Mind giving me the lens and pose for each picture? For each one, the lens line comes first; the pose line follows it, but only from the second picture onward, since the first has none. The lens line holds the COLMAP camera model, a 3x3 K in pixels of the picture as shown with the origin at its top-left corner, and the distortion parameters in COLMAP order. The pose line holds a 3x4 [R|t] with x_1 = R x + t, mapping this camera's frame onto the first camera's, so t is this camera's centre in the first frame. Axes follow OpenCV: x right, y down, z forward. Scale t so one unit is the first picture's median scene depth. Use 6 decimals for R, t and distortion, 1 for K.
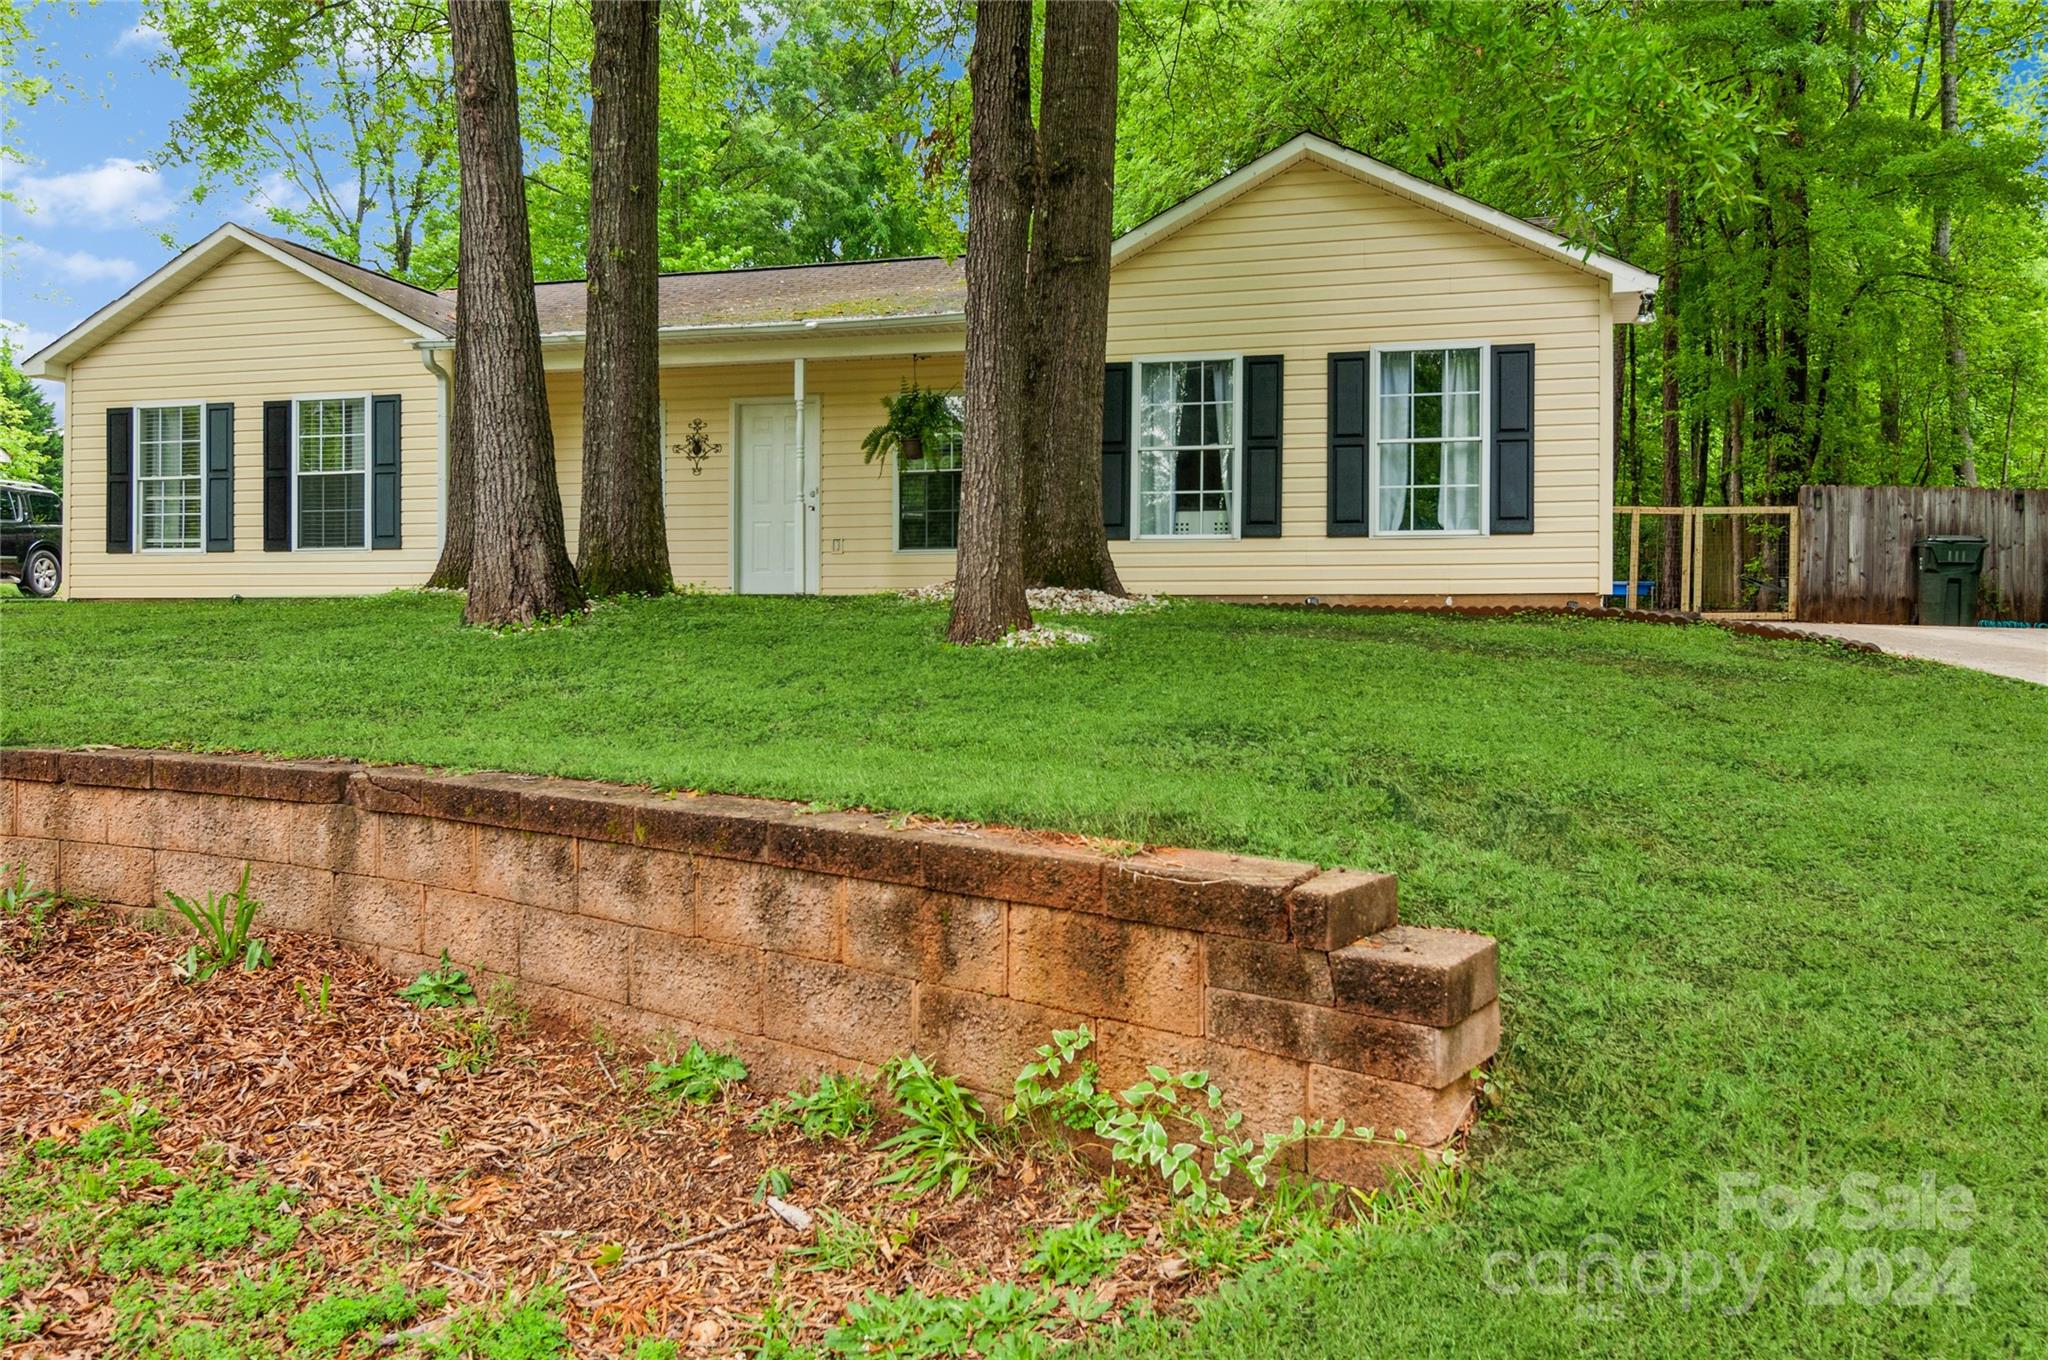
lens RADIAL K [[1437.7, 0, 1024.0], [0, 1437.7, 680.0], [0, 0, 1]] dist [-0.001077, 0.001132]
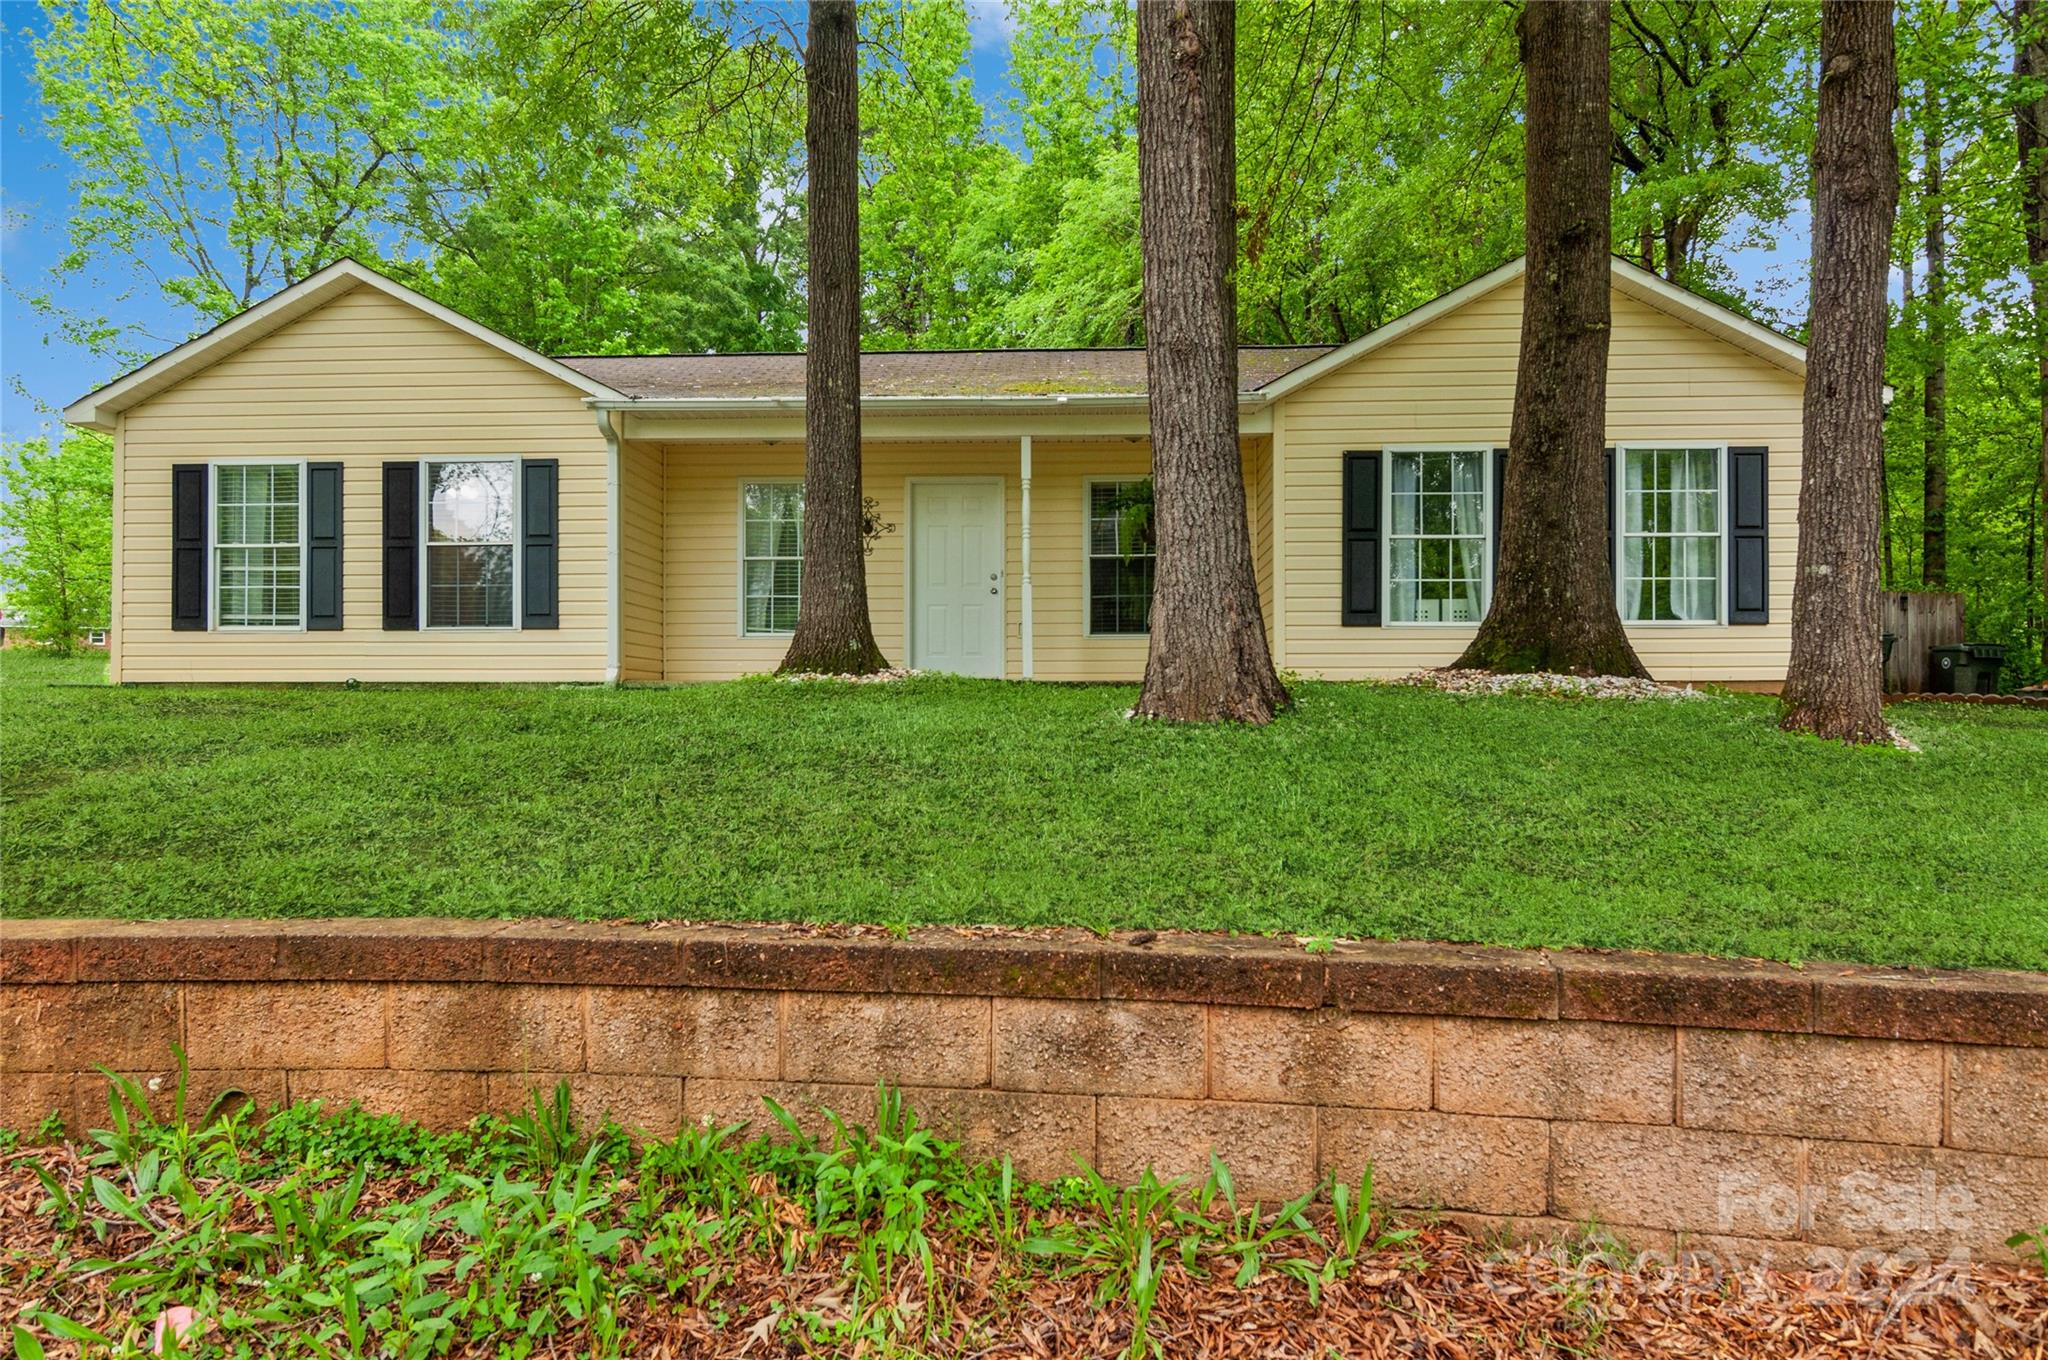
lens RADIAL K [[1224.4, 0, 1024.4], [0, 1224.4, 743.3], [0, 0, 1]] dist [-0.002591, -0.001269]
pose [[0.978361, -0.009944, 0.206664, -0.298746], [0.010792, 0.999937, -0.002980, -0.012778], [-0.206621, 0.005146, 0.978407, 0.176645]]
